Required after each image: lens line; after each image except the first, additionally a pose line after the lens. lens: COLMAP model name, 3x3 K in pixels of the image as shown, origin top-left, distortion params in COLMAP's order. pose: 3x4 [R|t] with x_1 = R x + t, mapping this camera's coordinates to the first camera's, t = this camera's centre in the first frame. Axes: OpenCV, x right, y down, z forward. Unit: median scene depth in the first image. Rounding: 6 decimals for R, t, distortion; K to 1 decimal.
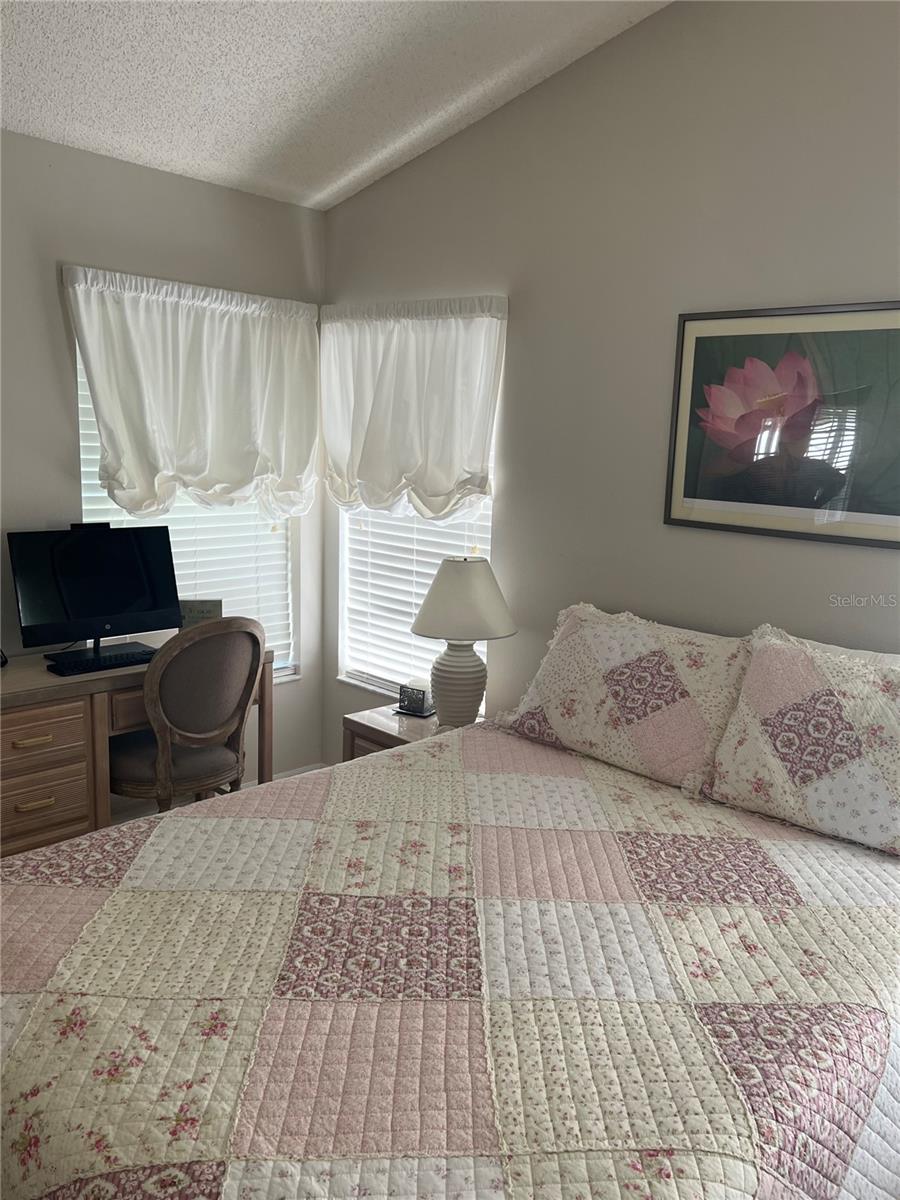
lens RADIAL K [[949.0, 0, 450.0], [0, 949.0, 600.0], [0, 0, 1]] dist [0.008394, -0.001535]
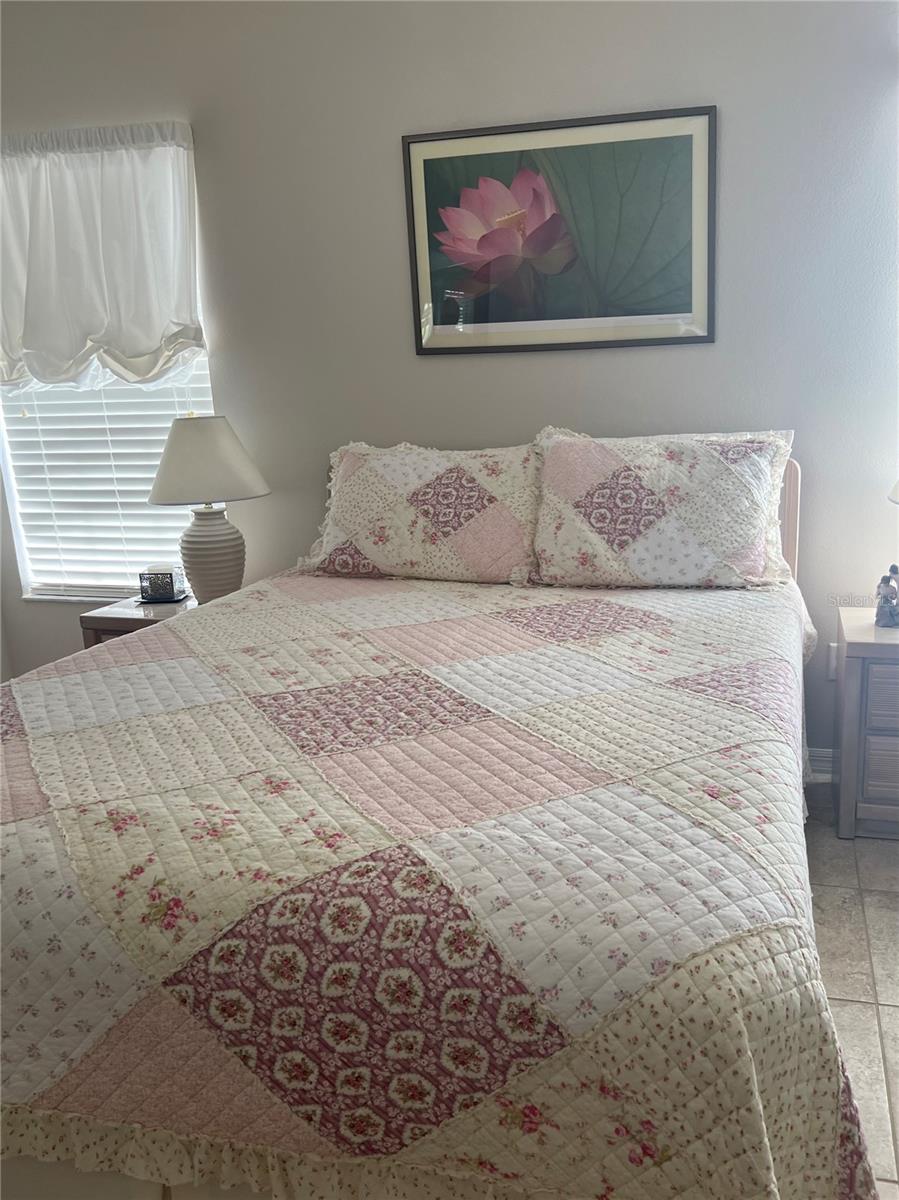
lens RADIAL K [[1025.9, 0, 385.1], [0, 1025.9, 698.2], [0, 0, 1]] dist [0.226740, -0.457731]
pose [[0.877225, -0.162483, 0.451748, -0.411861], [0.134213, 0.986466, 0.094187, 0.191552], [-0.460938, -0.021993, 0.887160, 0.028395]]
